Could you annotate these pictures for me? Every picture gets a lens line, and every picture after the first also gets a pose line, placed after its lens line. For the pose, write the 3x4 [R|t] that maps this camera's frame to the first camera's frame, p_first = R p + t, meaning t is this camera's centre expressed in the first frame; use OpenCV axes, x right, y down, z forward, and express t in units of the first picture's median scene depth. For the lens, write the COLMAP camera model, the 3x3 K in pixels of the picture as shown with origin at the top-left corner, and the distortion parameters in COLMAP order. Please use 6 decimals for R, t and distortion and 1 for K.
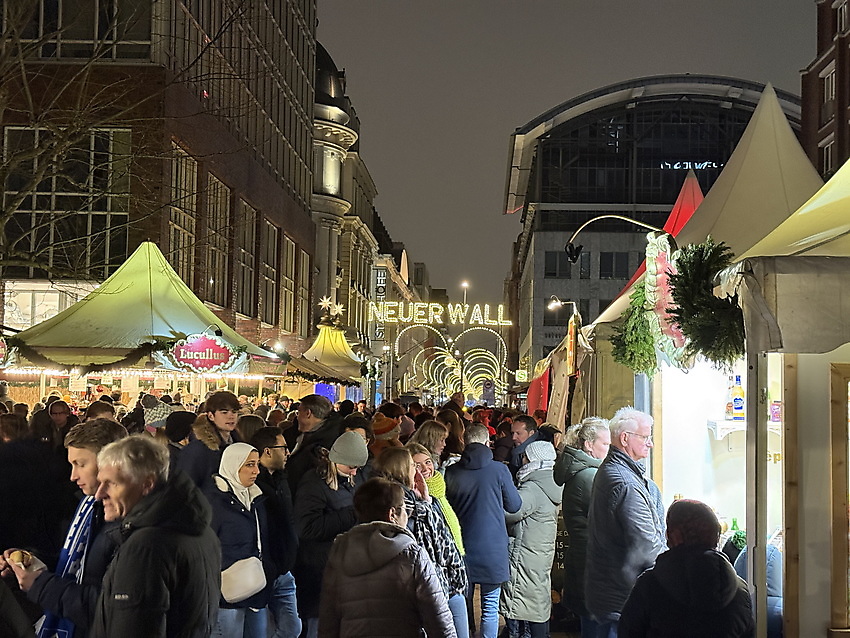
lens RADIAL K [[1156.5, 0, 425.0], [0, 1156.5, 319.0], [0, 0, 1]] dist [0.038156, 0.041451]
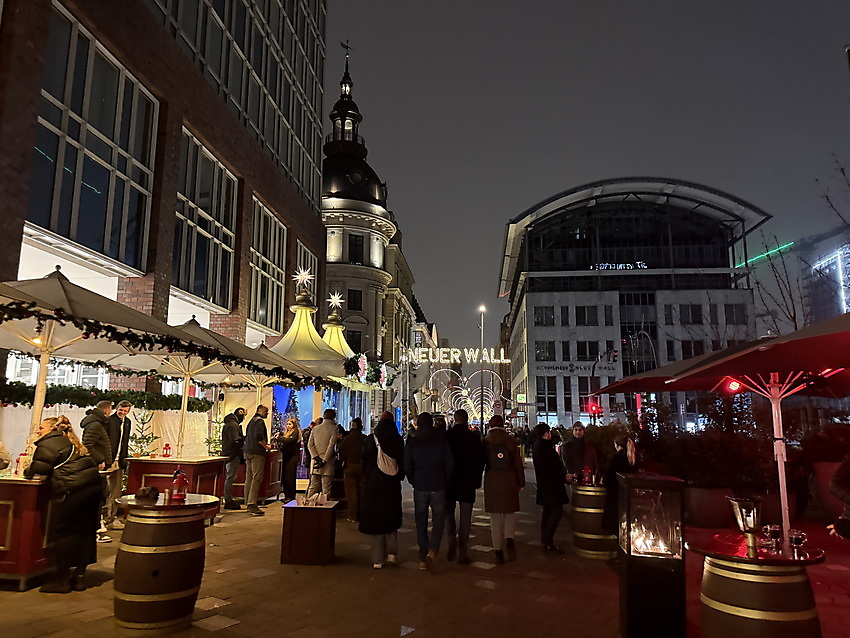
lens RADIAL K [[589.5, 0, 425.0], [0, 589.5, 319.0], [0, 0, 1]] dist [0.058968, -0.003490]
pose [[0.998901, -0.026695, -0.038517, 0.001183], [0.022674, 0.994598, -0.101295, 0.023625], [0.041013, 0.100310, 0.994111, 0.299430]]
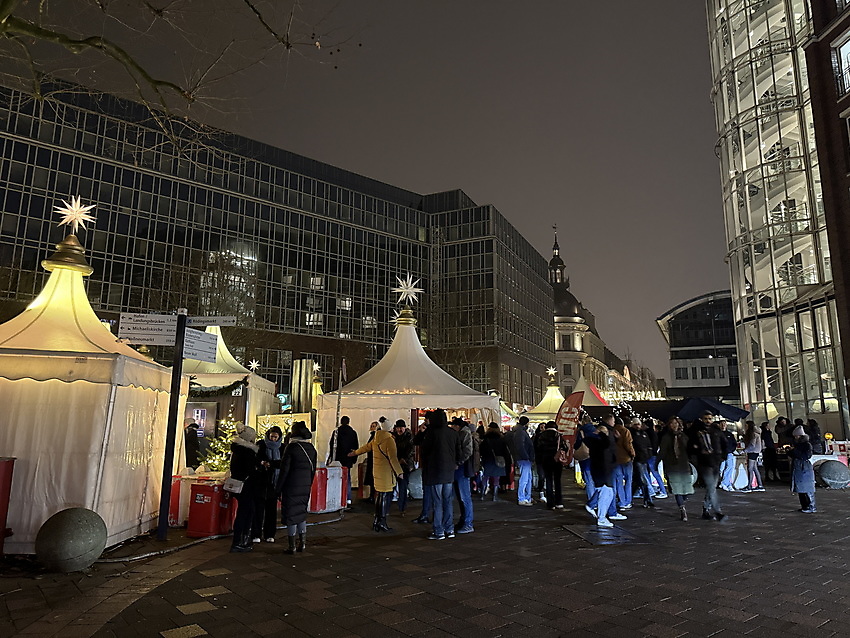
lens RADIAL K [[589.5, 0, 425.0], [0, 589.5, 319.0], [0, 0, 1]] dist [0.058968, -0.003490]
pose [[0.919220, -0.088998, -0.383555, 0.110591], [0.039456, 0.990038, -0.135162, -0.013612], [0.391763, 0.109109, 0.913574, -0.323236]]
